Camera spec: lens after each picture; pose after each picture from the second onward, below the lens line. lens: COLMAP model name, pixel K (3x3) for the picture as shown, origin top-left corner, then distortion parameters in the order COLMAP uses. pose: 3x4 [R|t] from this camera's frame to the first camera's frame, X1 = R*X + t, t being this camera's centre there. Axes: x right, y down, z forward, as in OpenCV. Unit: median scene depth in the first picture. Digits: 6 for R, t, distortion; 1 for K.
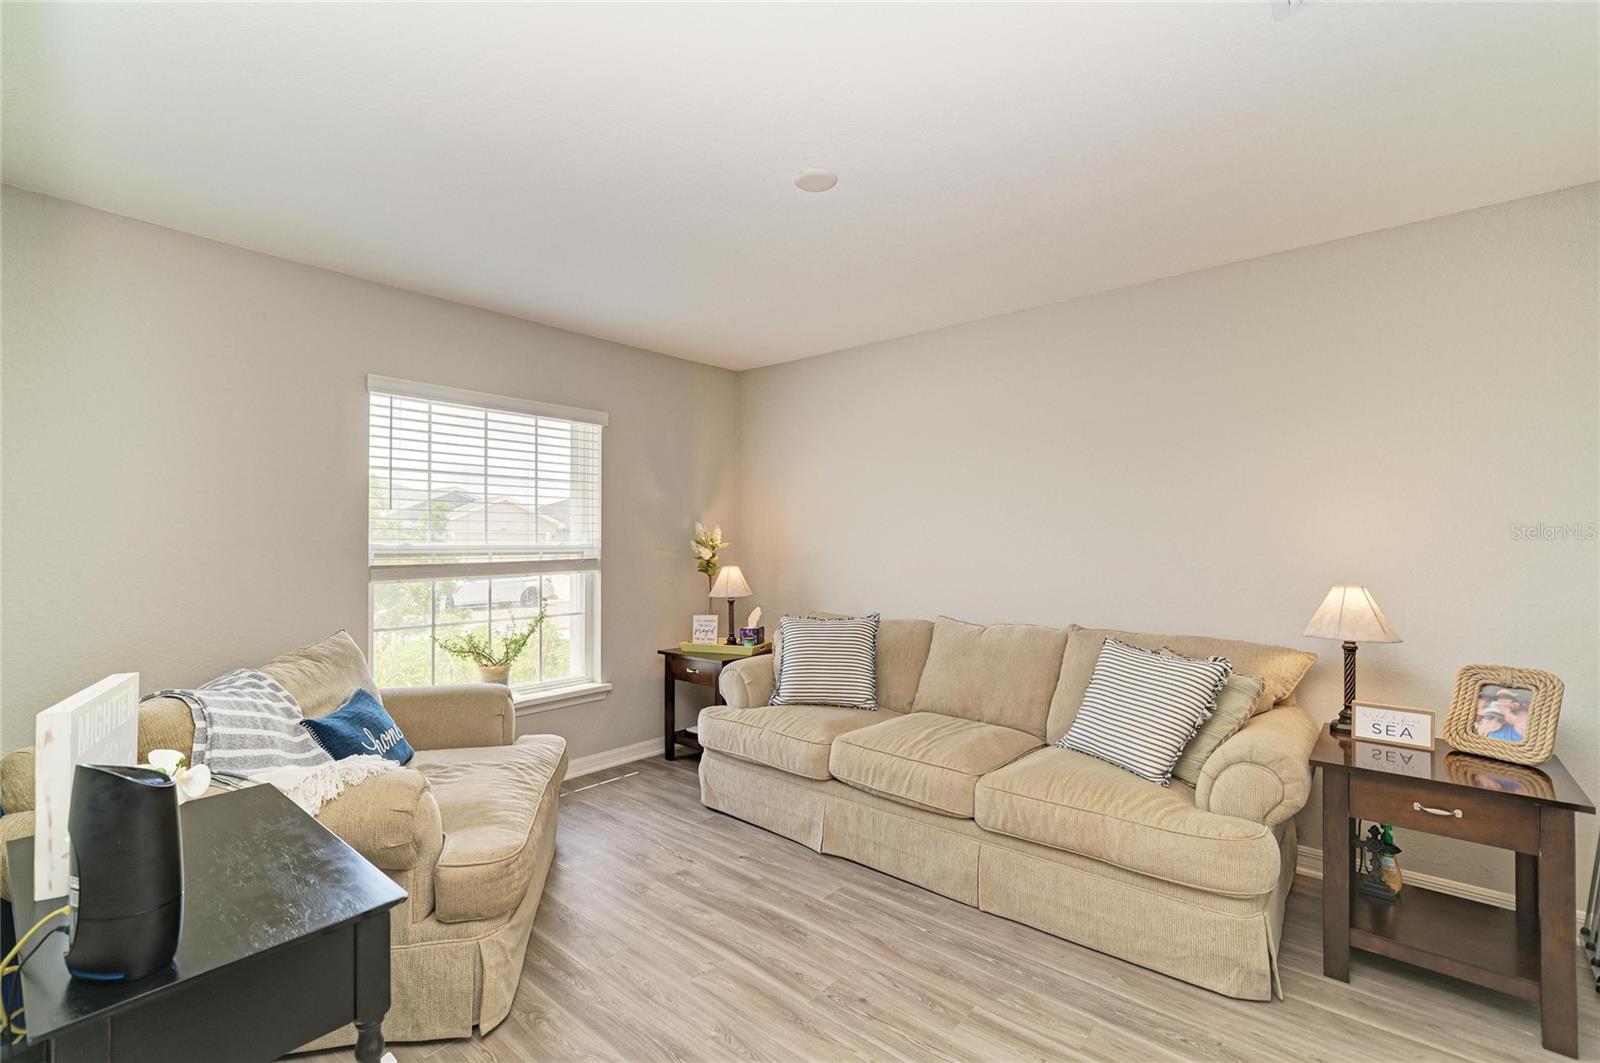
lens RADIAL K [[695.5, 0, 799.4], [0, 695.5, 533.6], [0, 0, 1]] dist [0.000059, 0.000054]
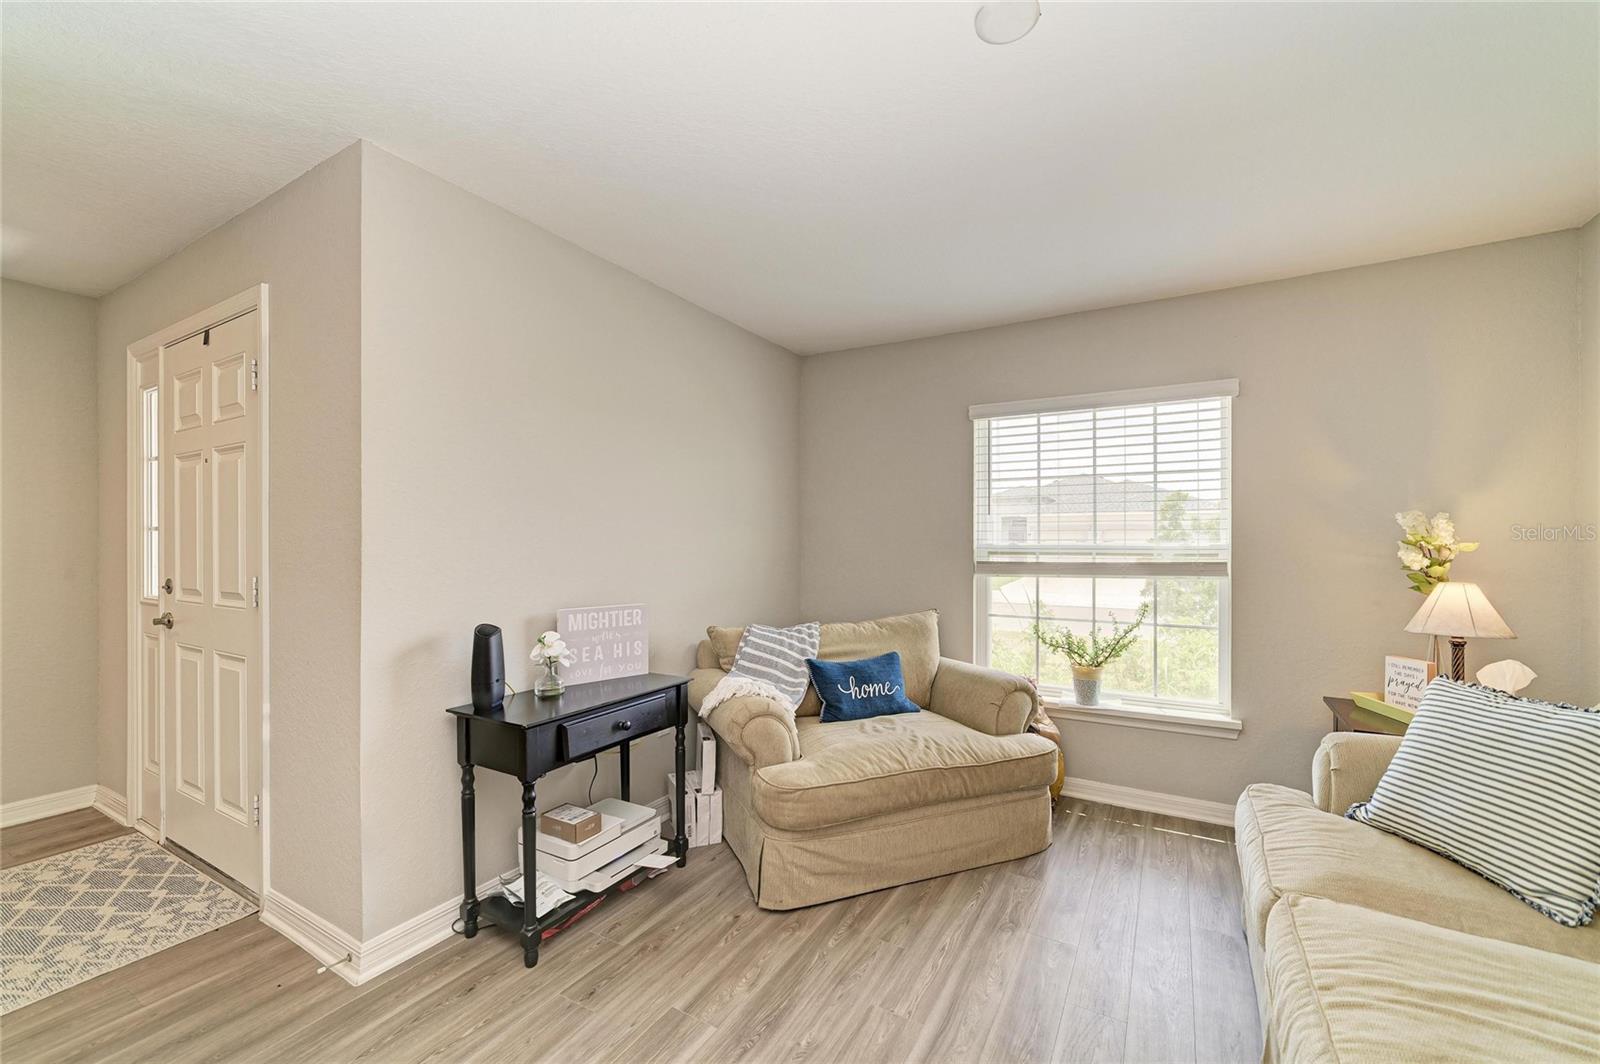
lens RADIAL K [[639.1, 0, 798.0], [0, 639.1, 539.4], [0, 0, 1]] dist [-0.012937, 0.000513]
pose [[0.185731, -0.004373, -0.982591, 0.430426], [0.010427, 0.999943, -0.002479, 0.007097], [0.982545, -0.009785, 0.185766, 0.474130]]
